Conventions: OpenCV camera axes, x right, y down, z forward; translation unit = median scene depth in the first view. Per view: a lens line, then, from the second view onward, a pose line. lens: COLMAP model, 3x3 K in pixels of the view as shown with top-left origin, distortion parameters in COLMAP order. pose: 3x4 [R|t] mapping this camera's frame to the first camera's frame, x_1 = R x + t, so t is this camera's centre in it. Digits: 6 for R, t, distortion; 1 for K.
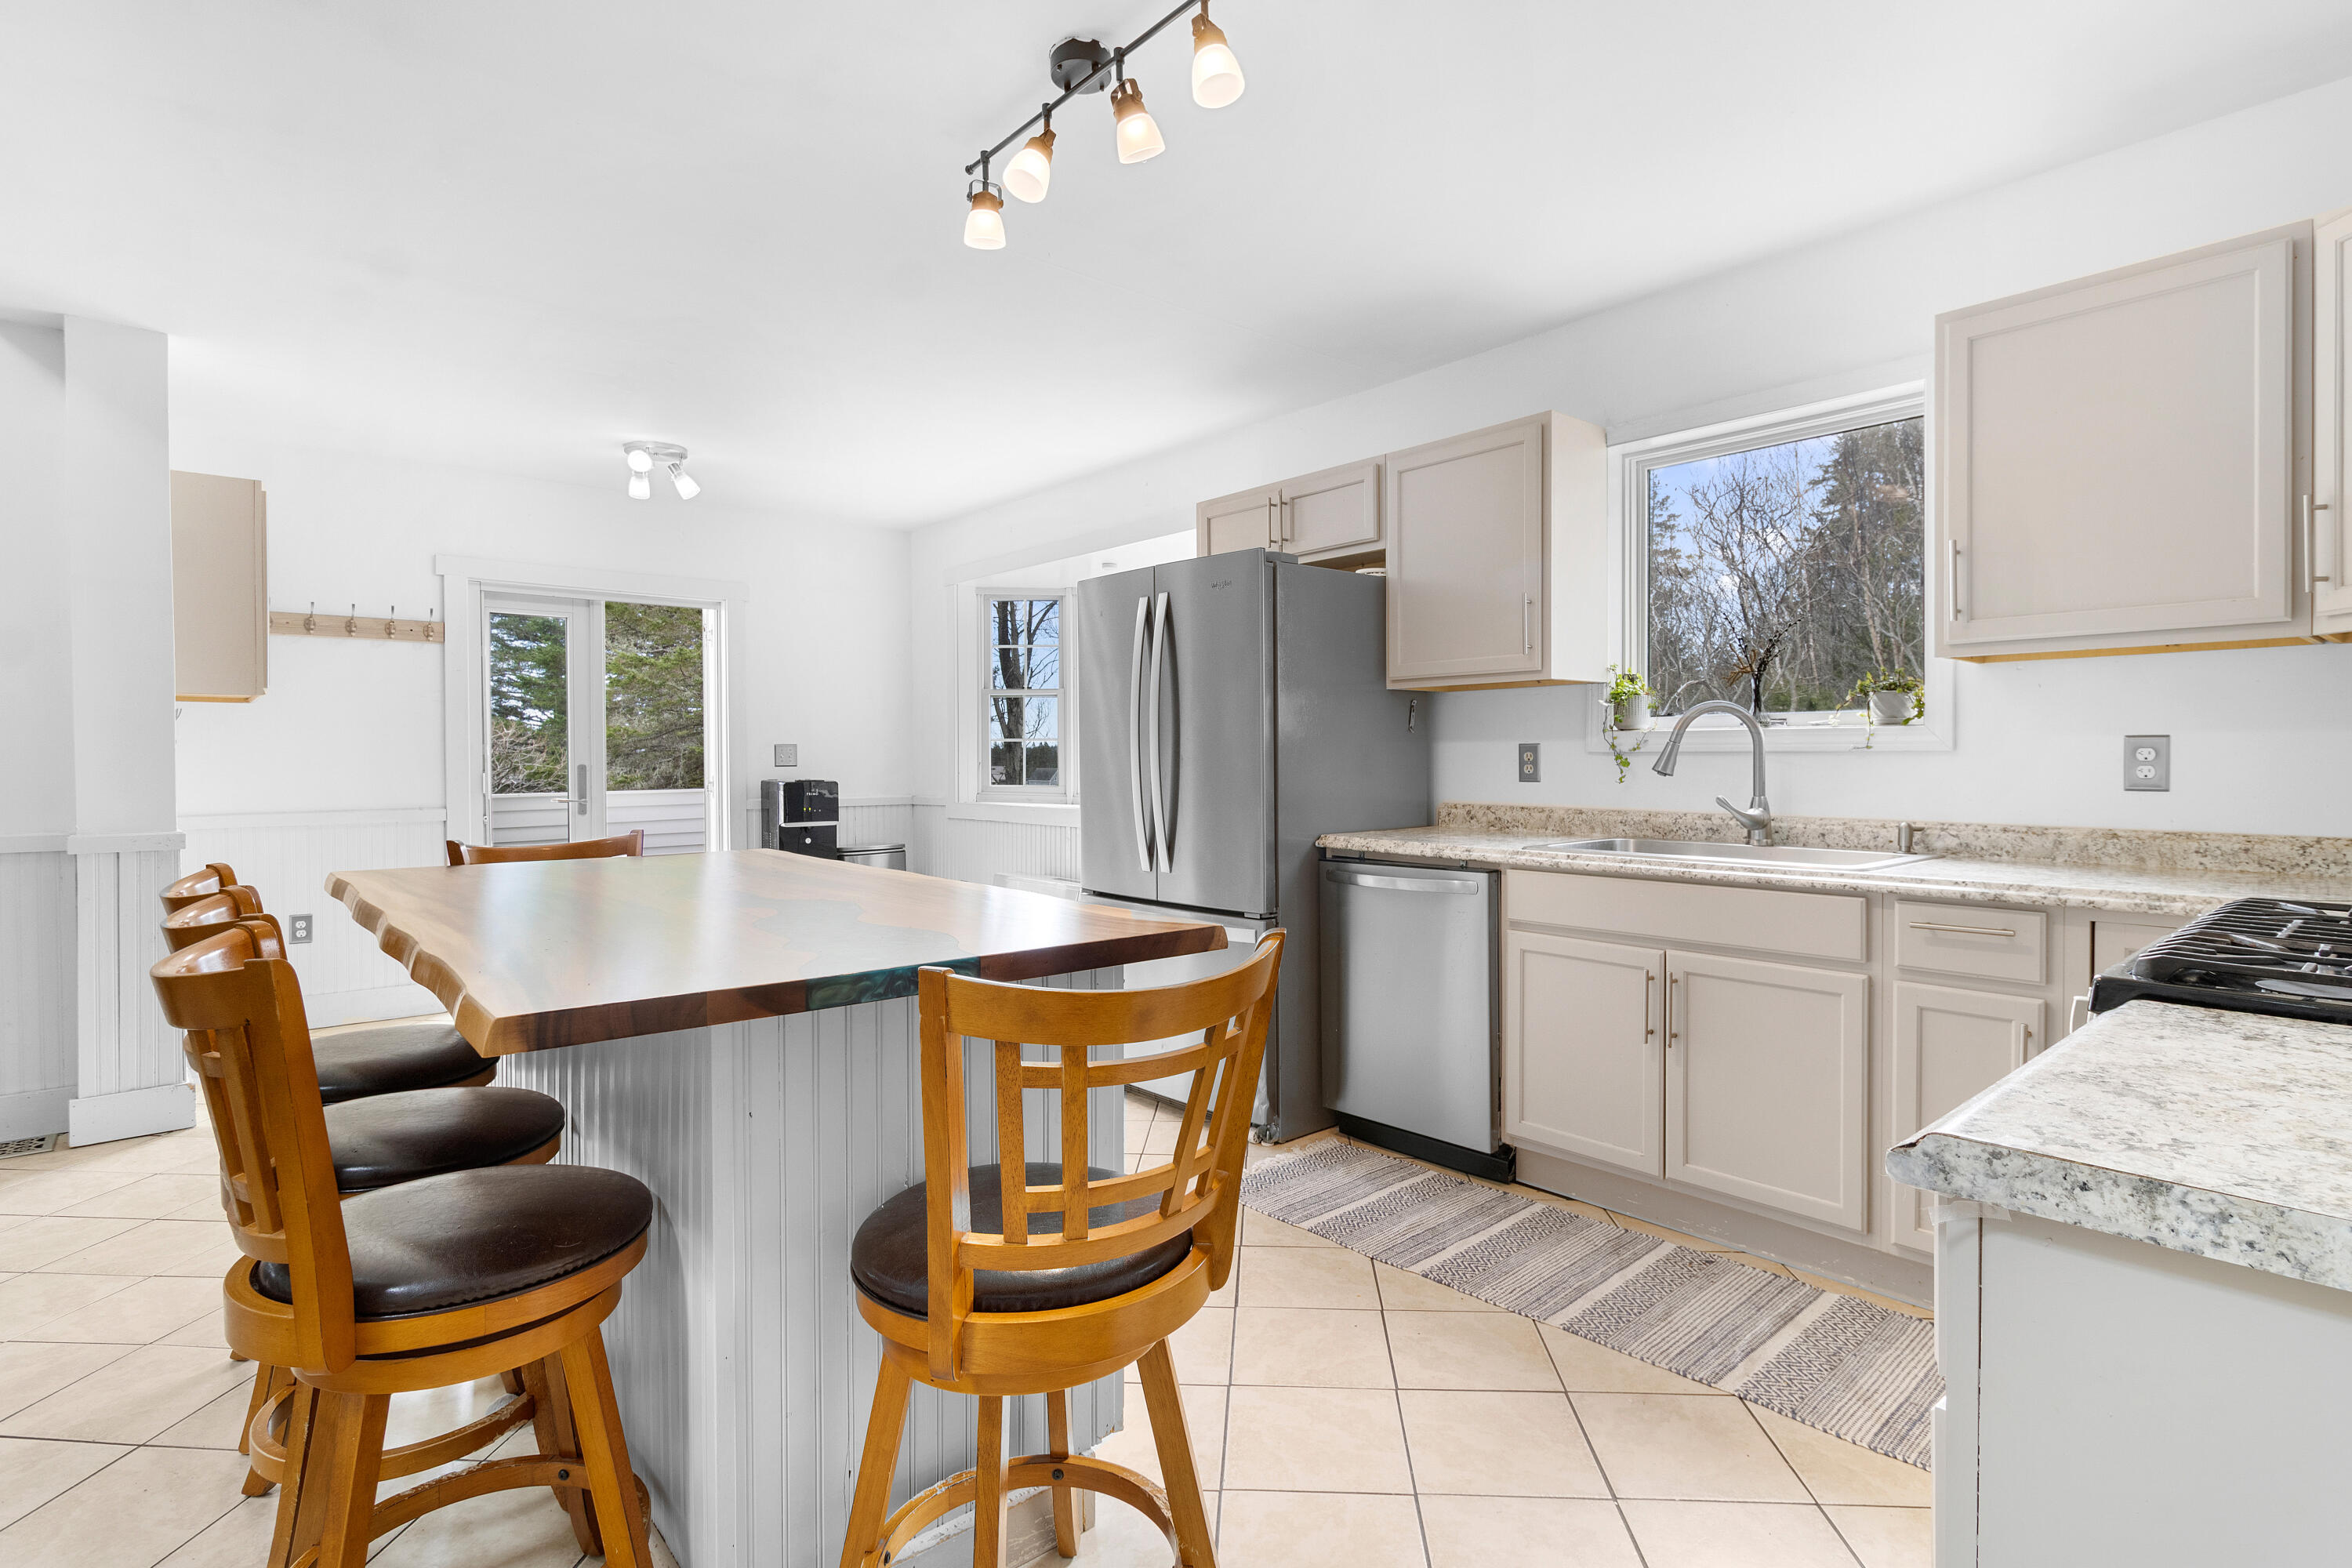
lens RADIAL K [[1121.8, 0, 1176.0], [0, 1121.8, 784.0], [0, 0, 1]] dist [0.002119, 0.000609]
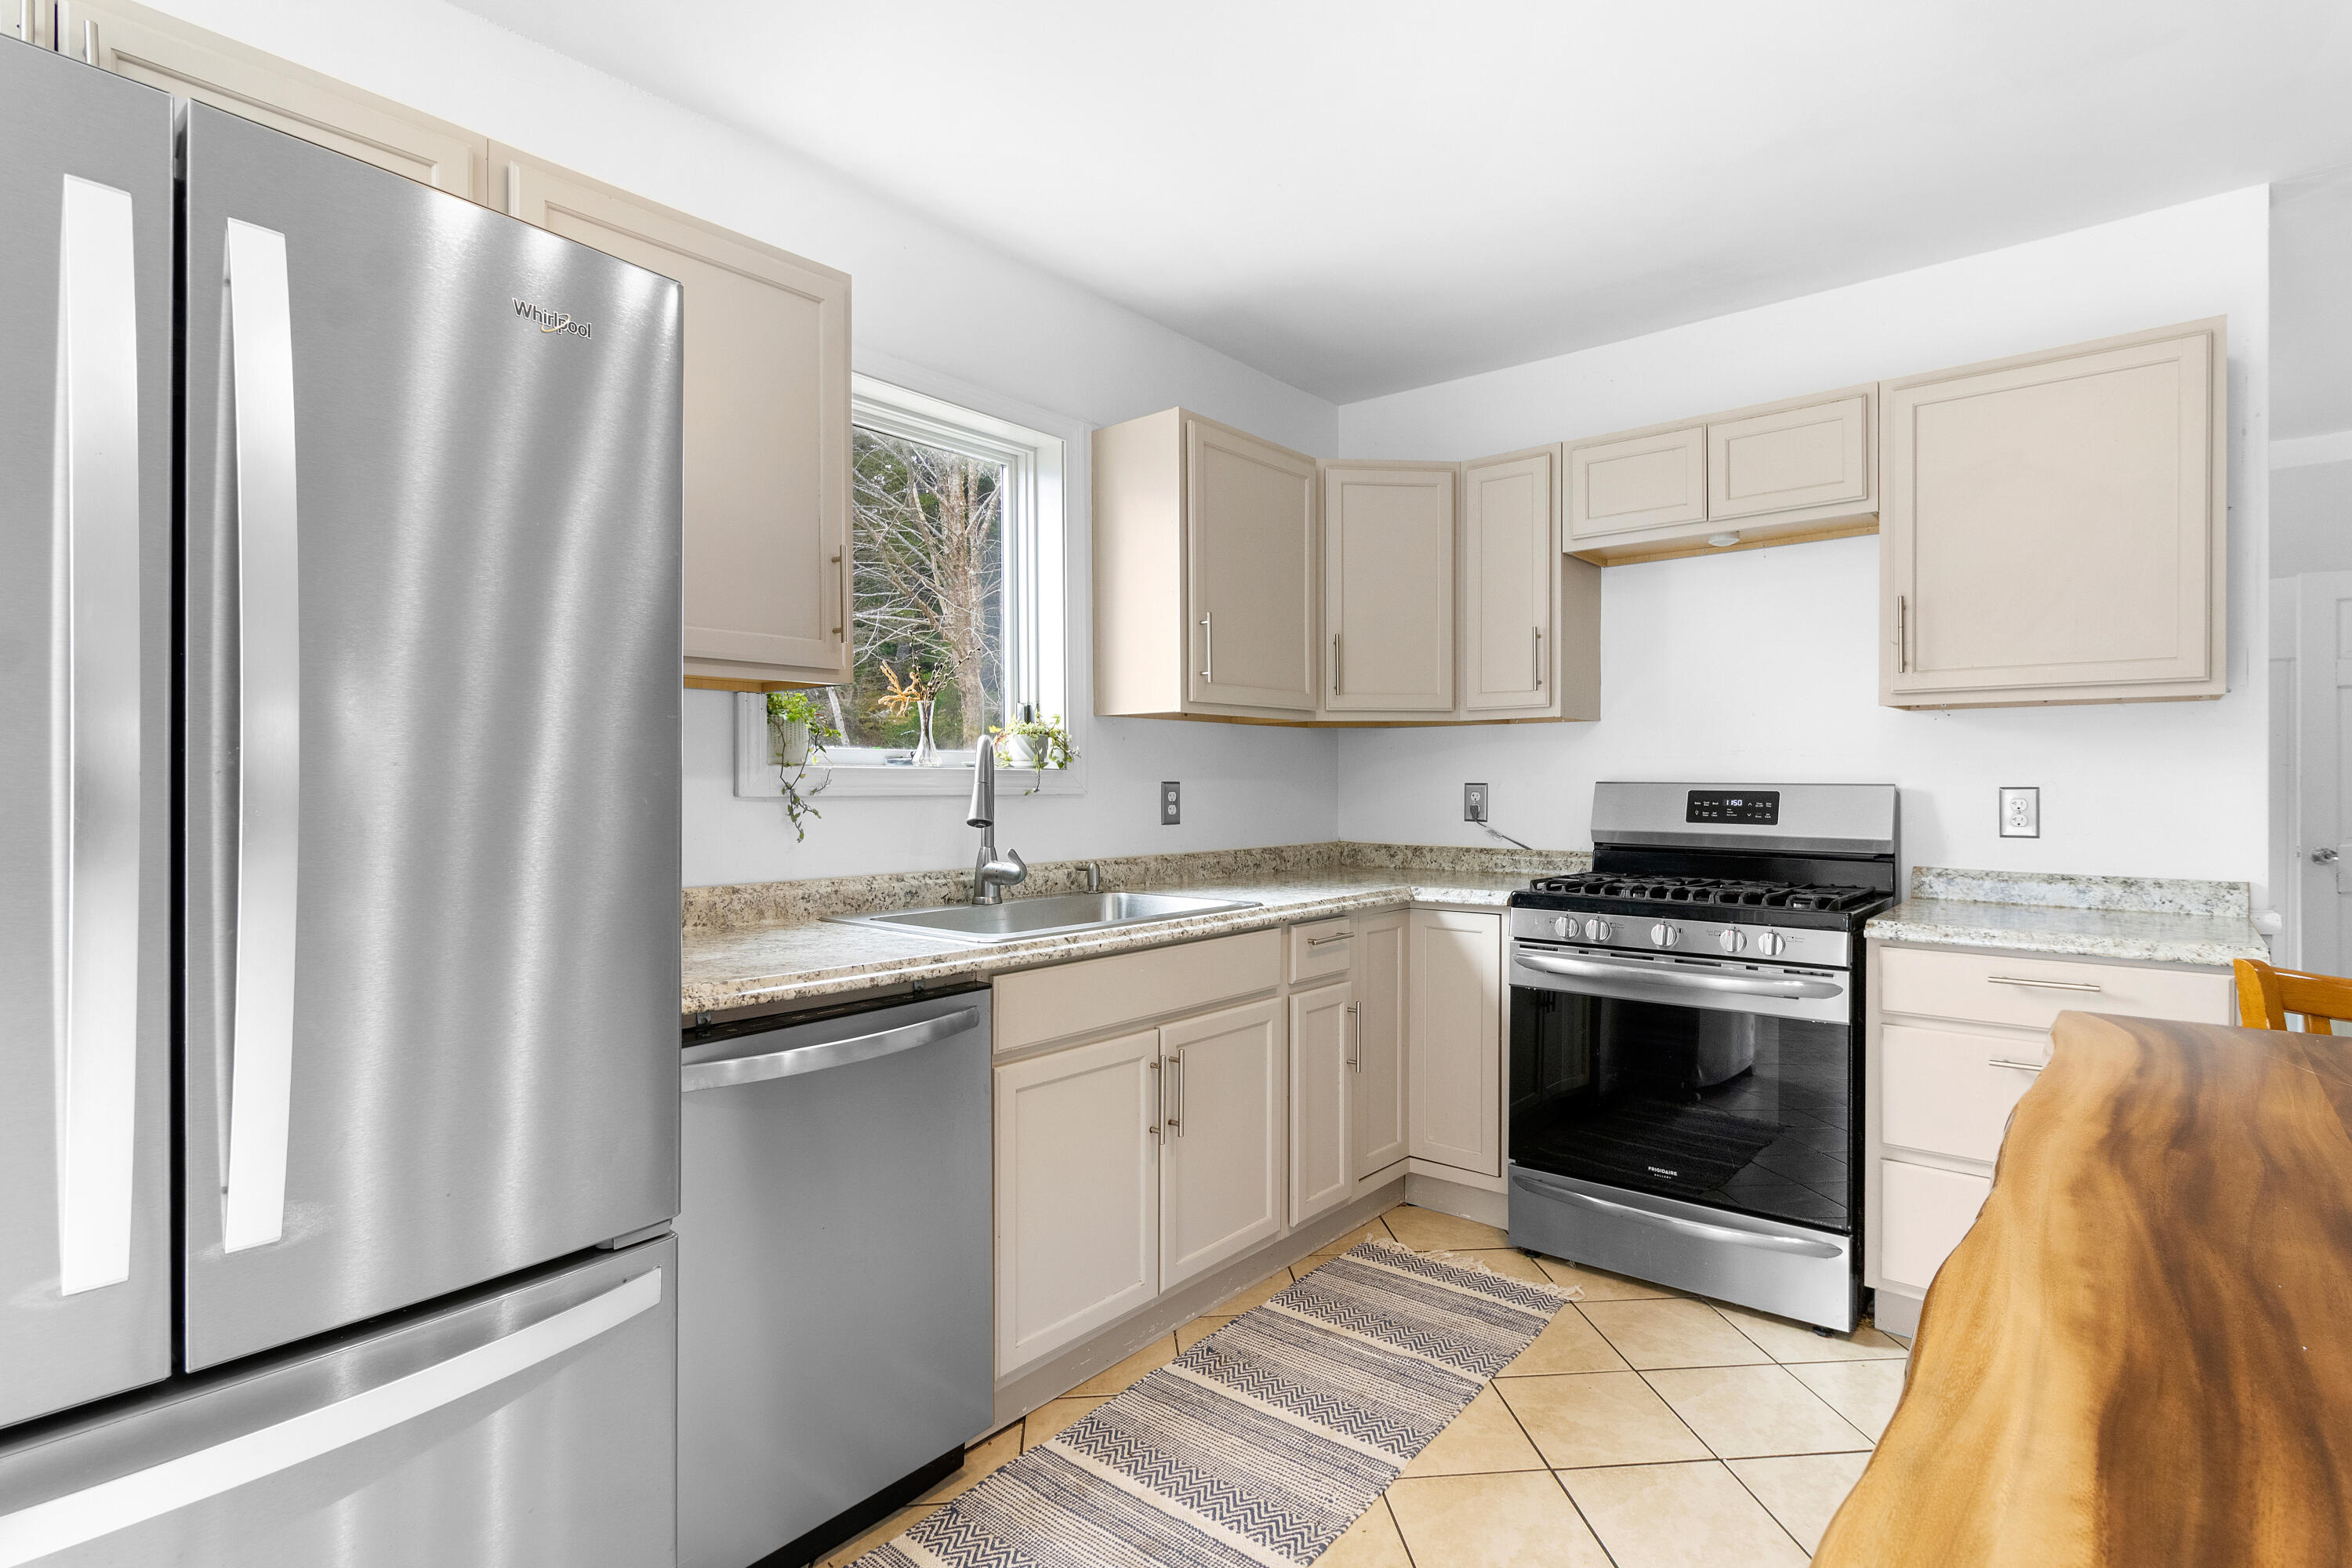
lens RADIAL K [[1117.9, 0, 1177.2], [0, 1117.9, 804.4], [0, 0, 1]] dist [-0.064916, 0.000437]
pose [[-0.150488, -0.002416, 0.988609, -0.333796], [0.034750, 0.999366, 0.007732, -0.021729], [-0.988001, 0.035518, -0.150309, 0.945704]]
